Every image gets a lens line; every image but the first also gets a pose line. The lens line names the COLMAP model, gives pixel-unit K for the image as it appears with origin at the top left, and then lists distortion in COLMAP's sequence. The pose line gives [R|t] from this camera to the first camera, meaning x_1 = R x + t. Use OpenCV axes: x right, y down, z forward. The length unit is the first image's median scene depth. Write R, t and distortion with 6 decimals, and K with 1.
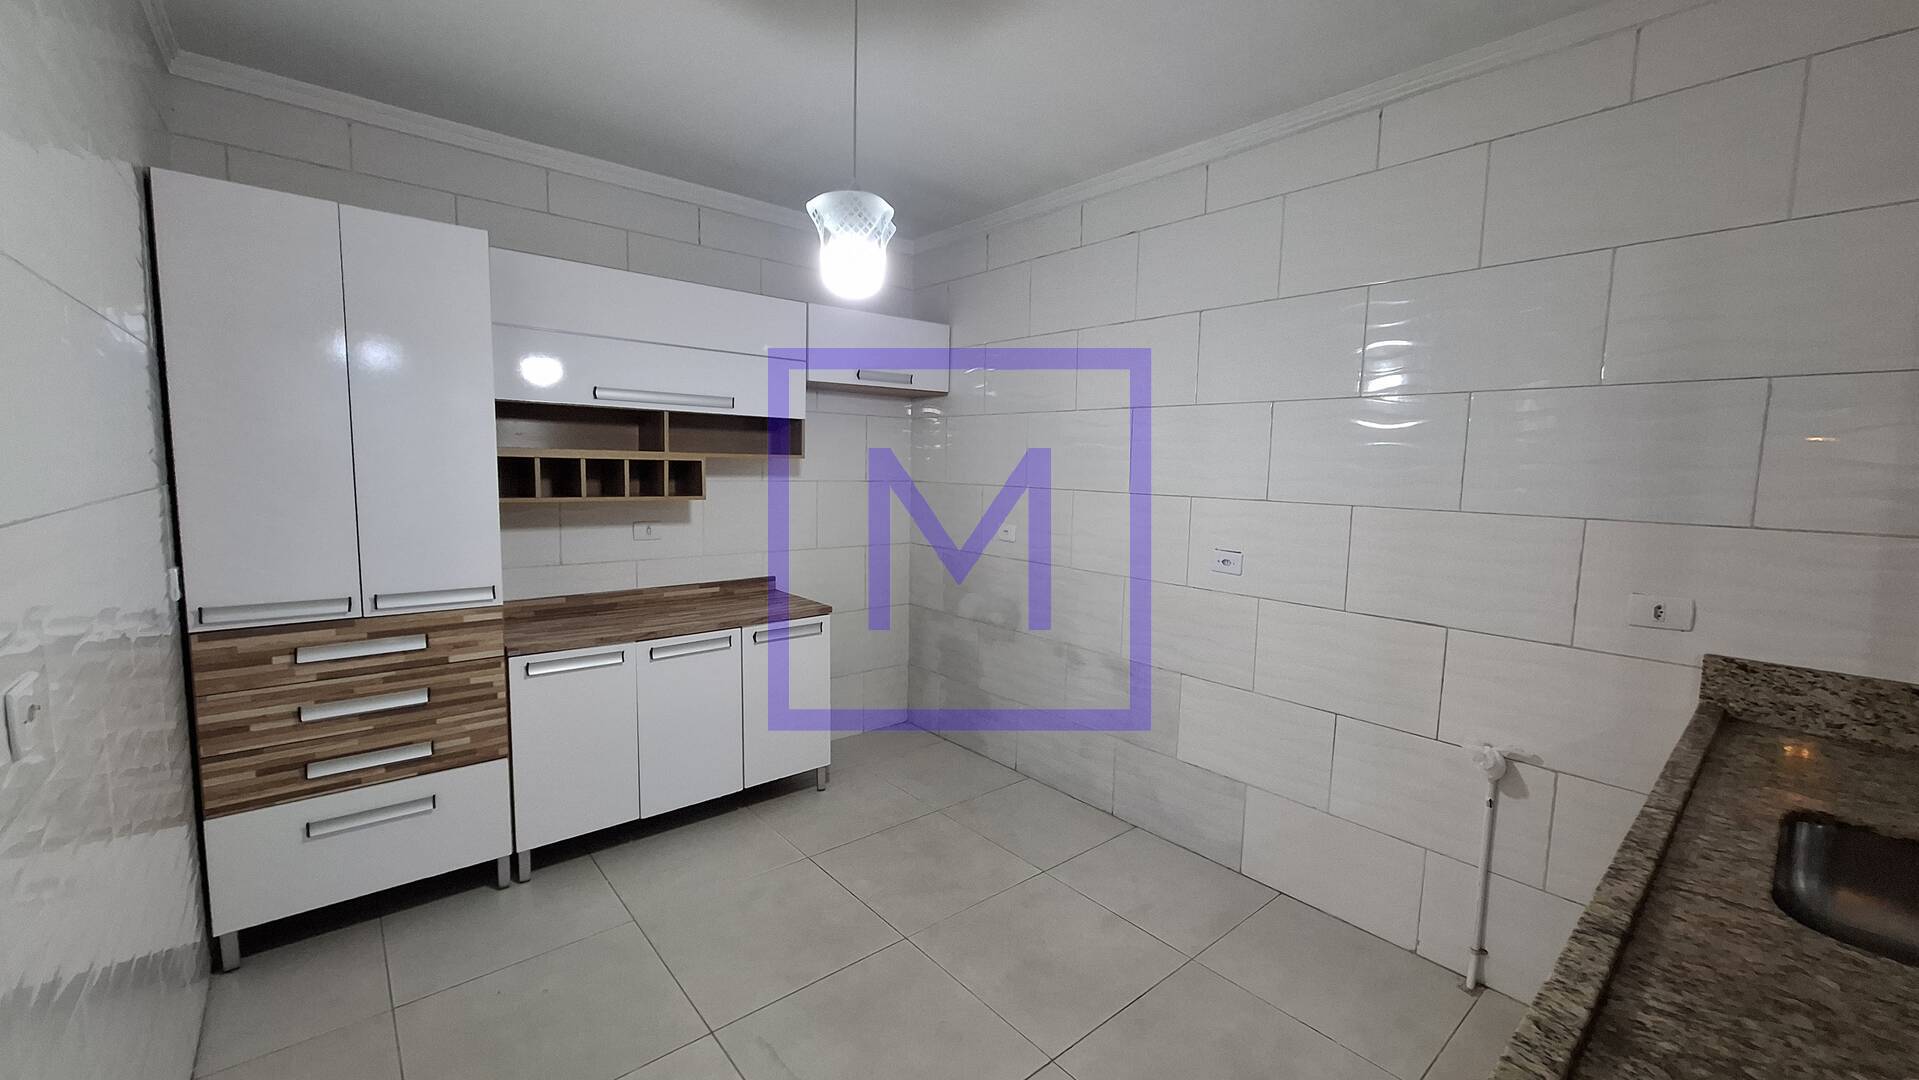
lens RADIAL K [[753.3, 0, 957.6], [0, 753.3, 543.3], [0, 0, 1]] dist [-0.008367, 0.002020]
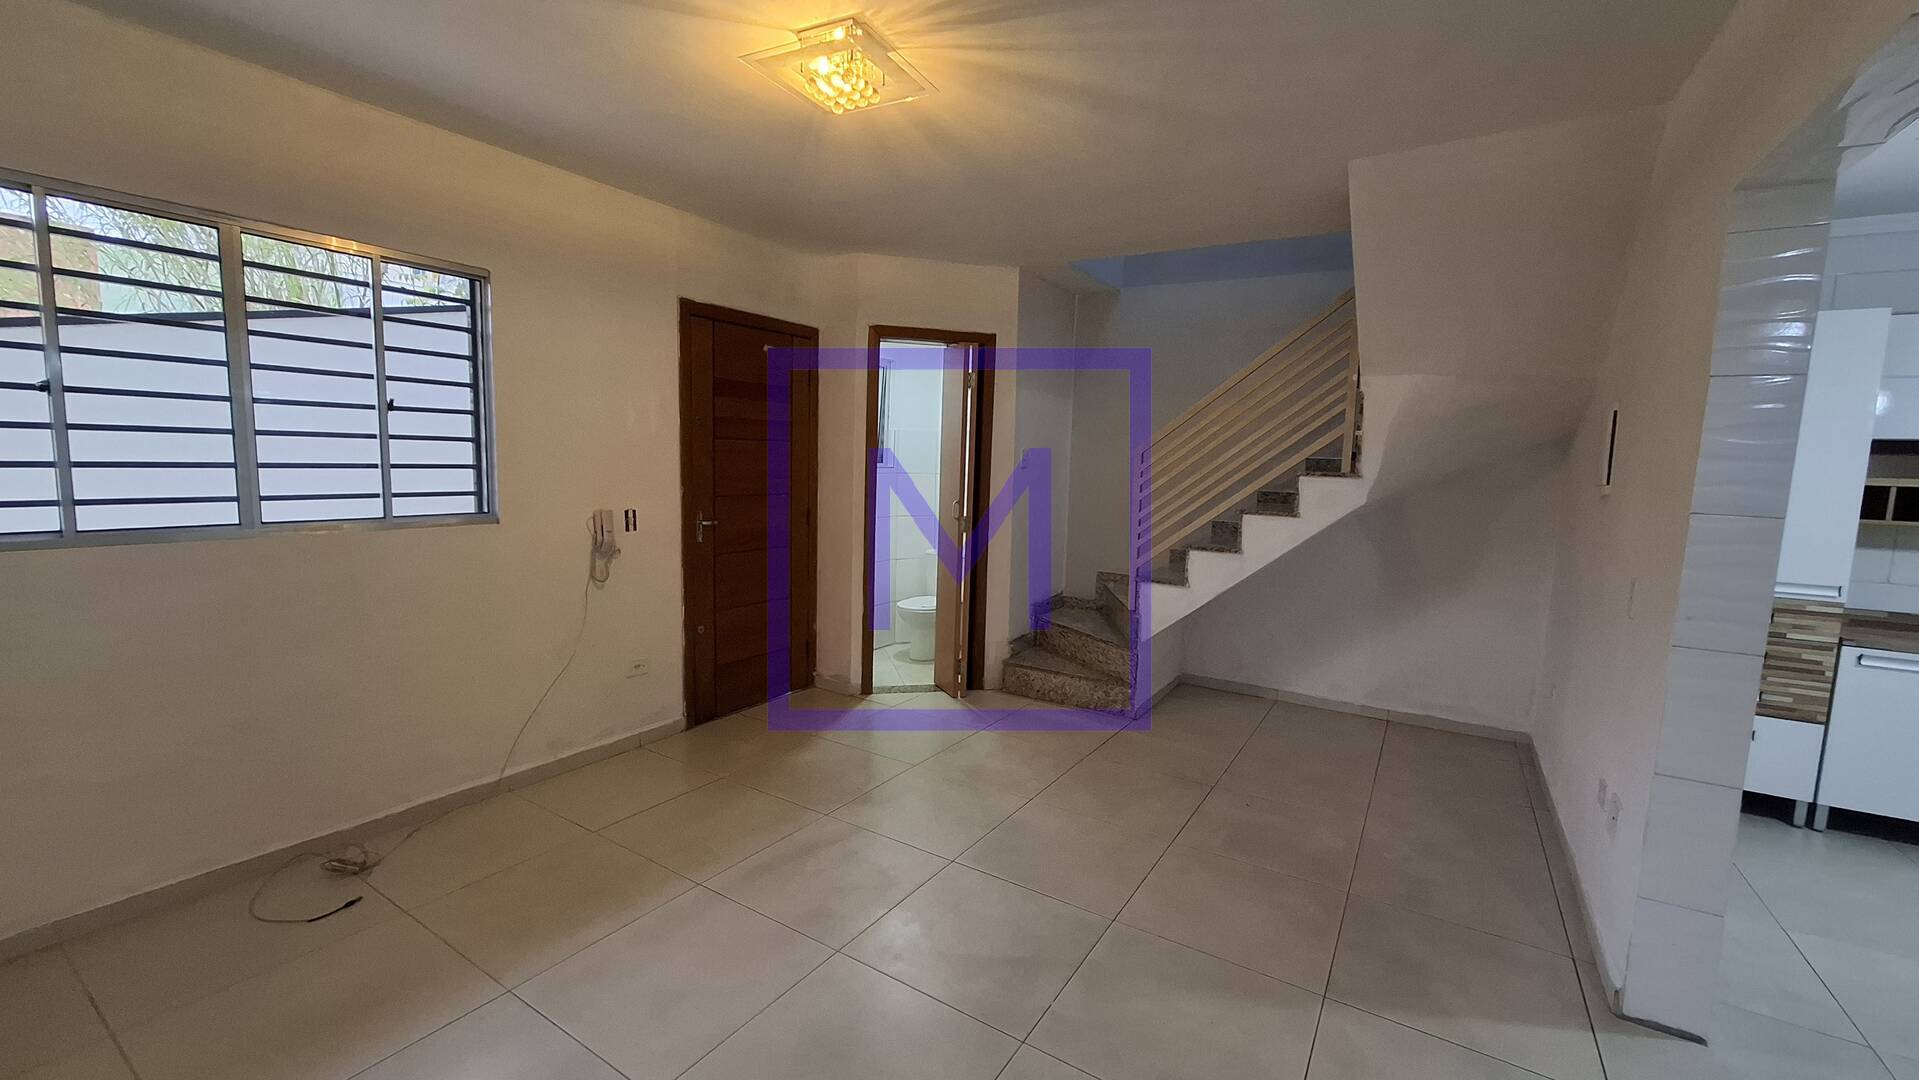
lens RADIAL K [[753.3, 0, 969.0], [0, 753.3, 544.3], [0, 0, 1]] dist [-0.008367, 0.002020]
pose [[0.296175, 0.091637, -0.950728, 0.136396], [-0.116913, 0.991380, 0.059134, 0.079127], [0.947951, 0.093638, 0.304336, -0.757967]]
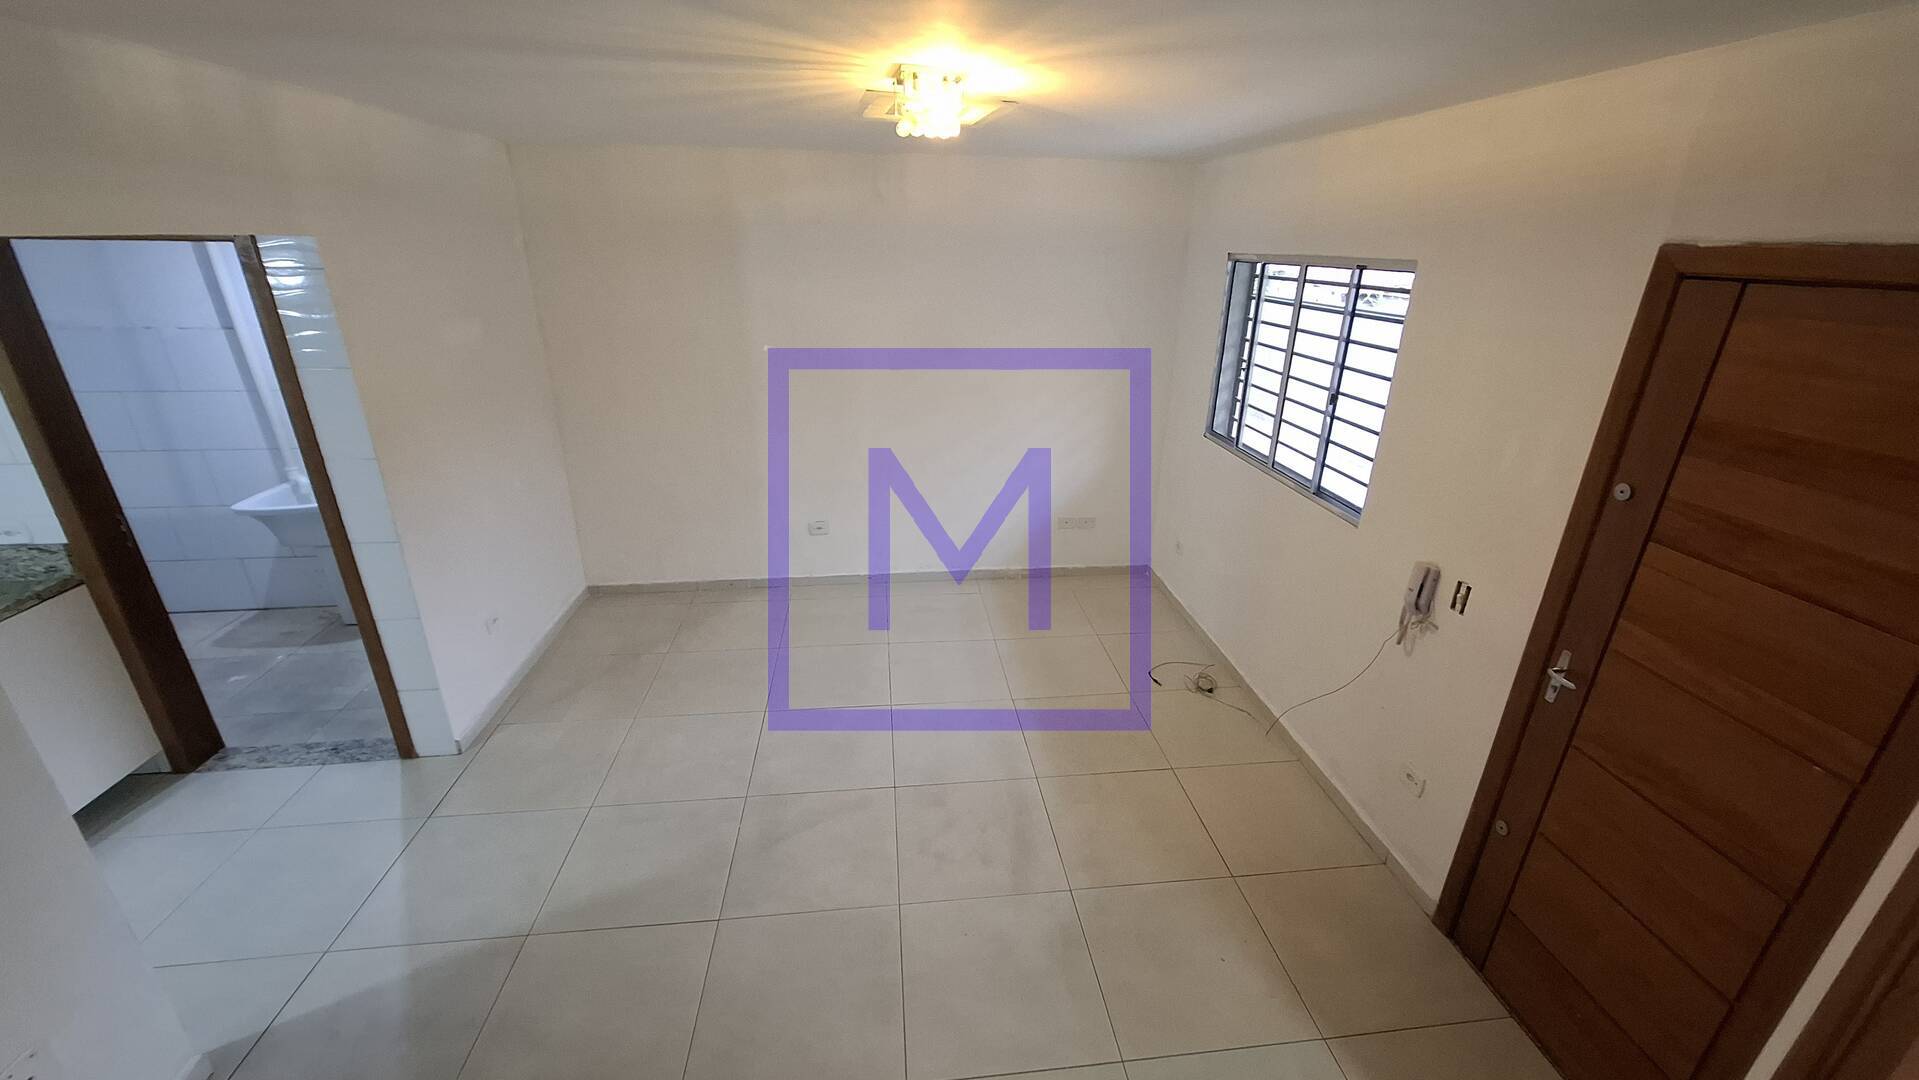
lens RADIAL K [[753.3, 0, 964.4], [0, 753.3, 536.3], [0, 0, 1]] dist [-0.008367, 0.002020]
pose [[-0.829385, -0.239475, 0.504750, -1.358315], [0.019065, 0.890815, 0.453967, -0.340569], [-0.558352, 0.386136, -0.734263, 0.125012]]
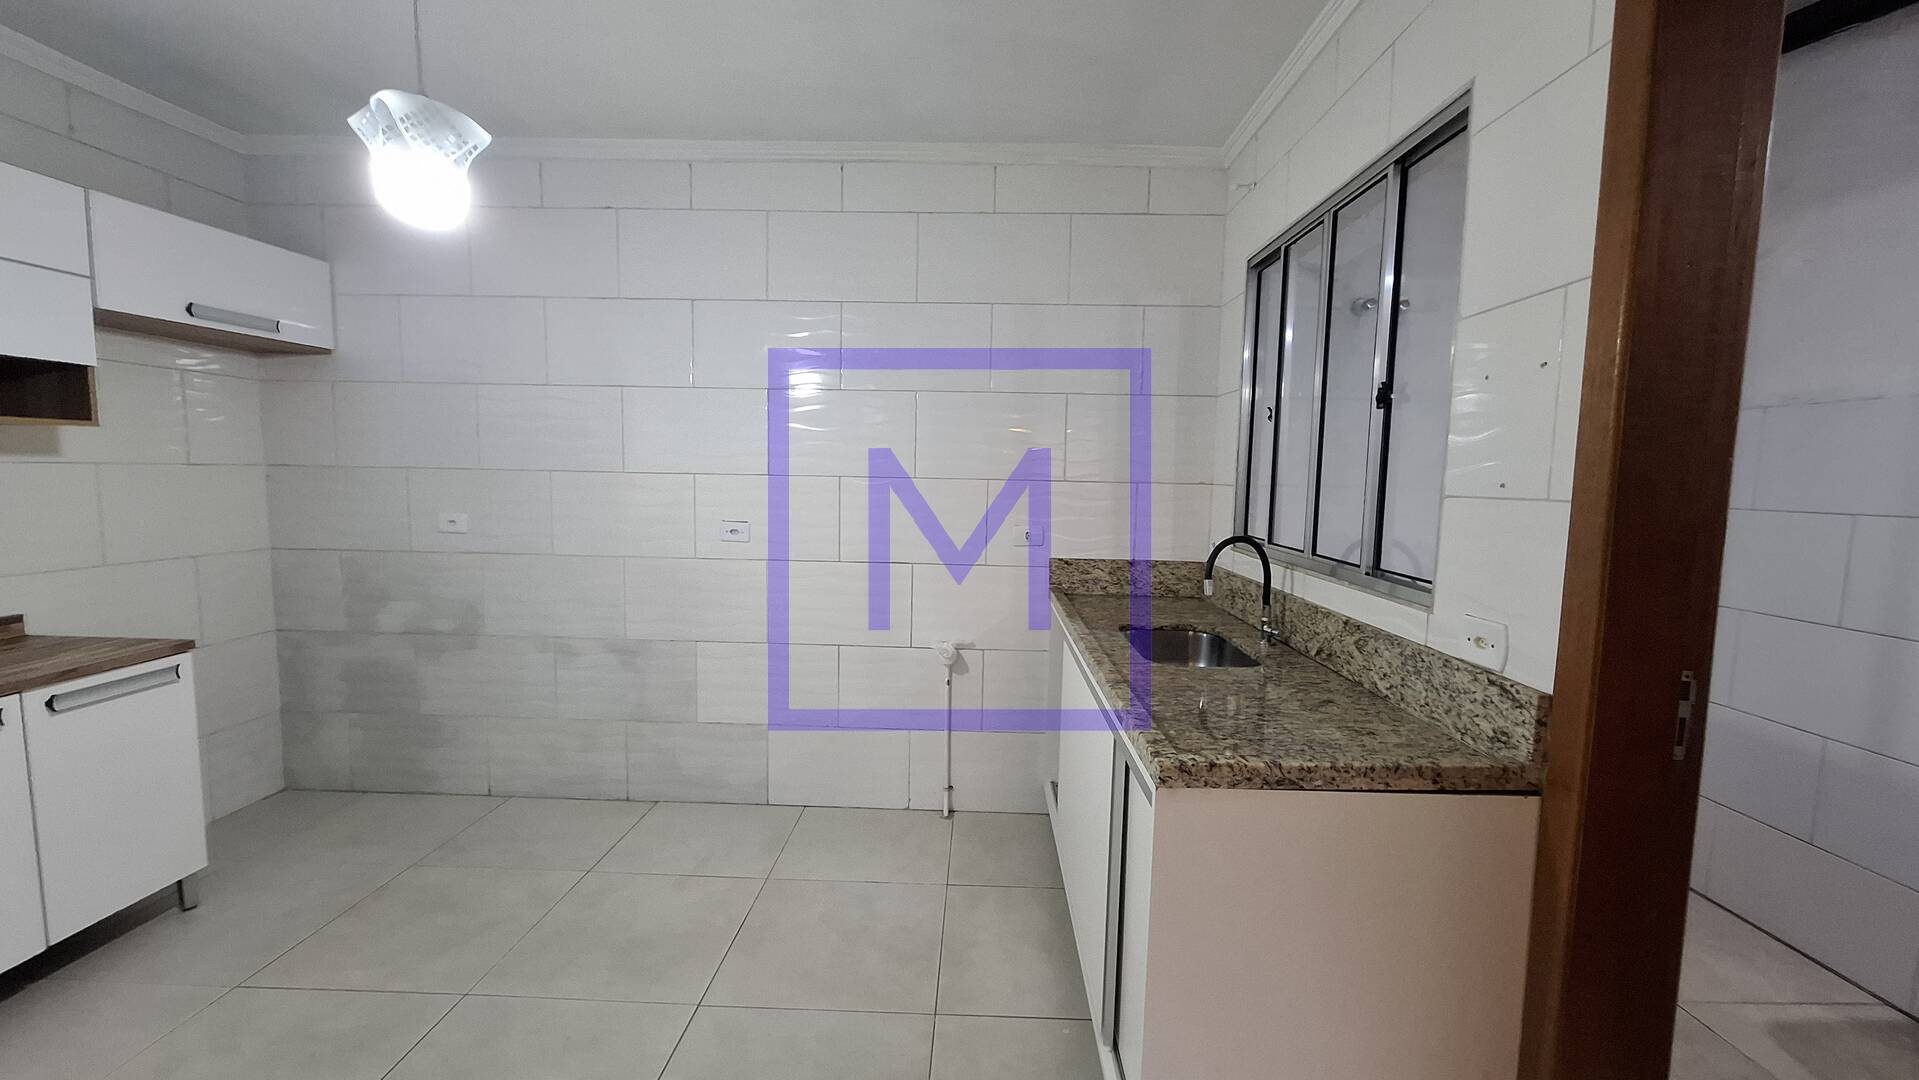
lens RADIAL K [[753.3, 0, 962.8], [0, 753.3, 544.4], [0, 0, 1]] dist [-0.008367, 0.002020]
pose [[0.671750, -0.077122, 0.736753, -0.234736], [0.071283, 0.996680, 0.039336, 0.023763], [-0.737340, 0.026094, 0.675017, 0.005050]]
